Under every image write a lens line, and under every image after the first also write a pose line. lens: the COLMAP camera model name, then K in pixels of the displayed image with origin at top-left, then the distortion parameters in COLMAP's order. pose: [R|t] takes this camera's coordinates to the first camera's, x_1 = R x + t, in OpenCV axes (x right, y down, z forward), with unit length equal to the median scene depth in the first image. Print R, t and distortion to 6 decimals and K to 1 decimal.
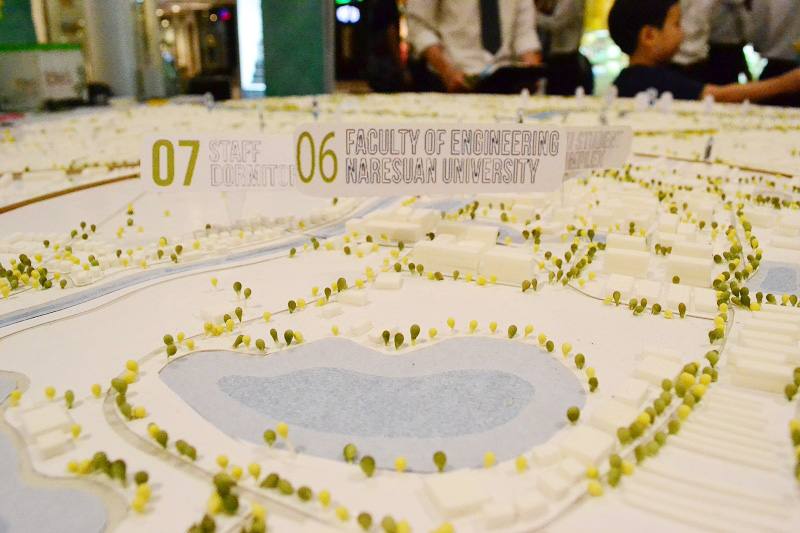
lens RADIAL K [[629.5, 0, 397.8], [0, 629.5, 266.1], [0, 0, 1]] dist [-0.089817, 0.023249]
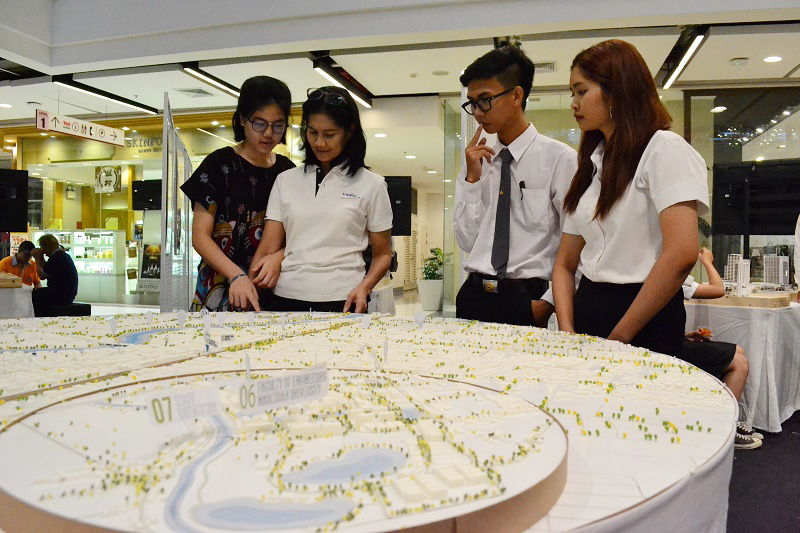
lens RADIAL K [[629.5, 0, 400.7], [0, 629.5, 264.1], [0, 0, 1]] dist [-0.089817, 0.023249]
pose [[0.709155, -0.006479, 0.705023, -1.292535], [0.223169, 0.950606, -0.215742, -0.022323], [-0.668801, 0.310334, 0.675572, -0.991401]]
